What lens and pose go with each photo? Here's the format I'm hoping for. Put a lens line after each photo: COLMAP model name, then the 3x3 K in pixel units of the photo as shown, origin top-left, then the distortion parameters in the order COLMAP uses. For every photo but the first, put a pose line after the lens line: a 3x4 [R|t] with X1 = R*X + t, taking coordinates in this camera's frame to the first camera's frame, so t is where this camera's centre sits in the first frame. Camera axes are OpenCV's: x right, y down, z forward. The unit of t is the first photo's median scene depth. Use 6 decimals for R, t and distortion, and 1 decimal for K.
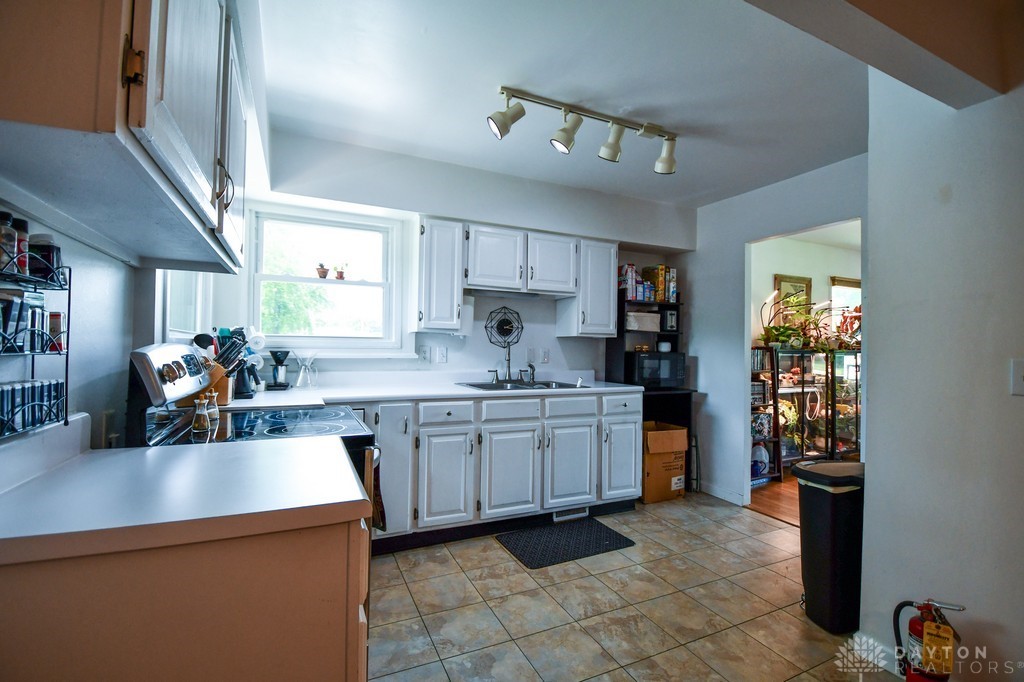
lens RADIAL K [[450.9, 0, 504.3], [0, 450.9, 336.5], [0, 0, 1]] dist [0.002535, -0.000245]
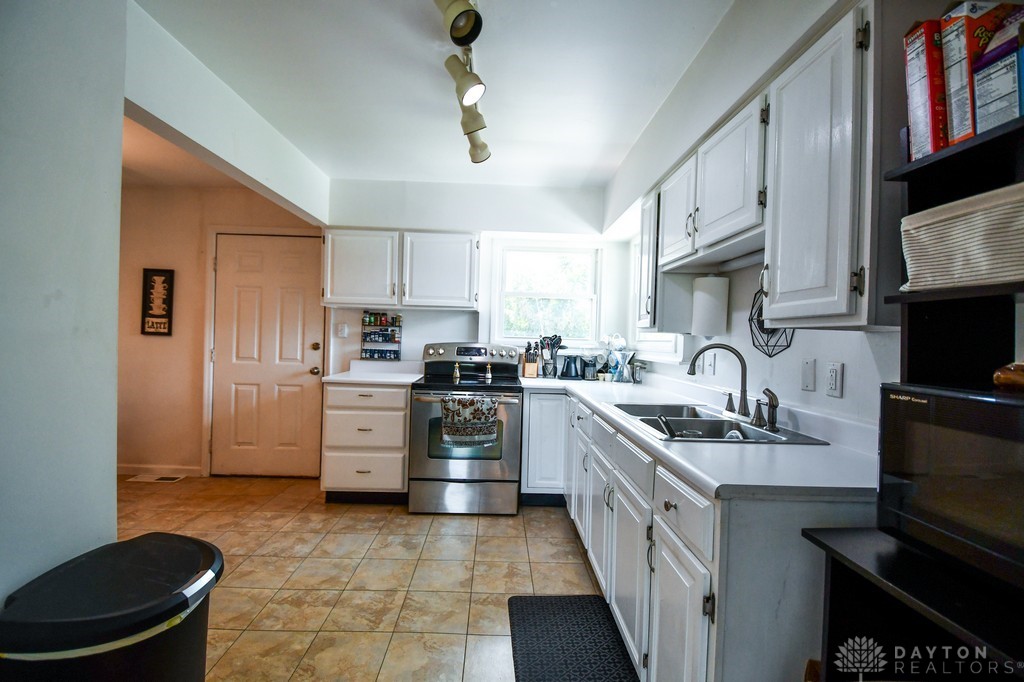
lens RADIAL K [[450.9, 0, 503.2], [0, 450.9, 339.7], [0, 0, 1]] dist [0.002535, -0.000245]
pose [[-0.397015, -0.016688, -0.917661, 1.028915], [-0.020169, 0.999752, -0.009455, 0.024302], [0.917591, 0.014755, -0.397253, 1.555795]]
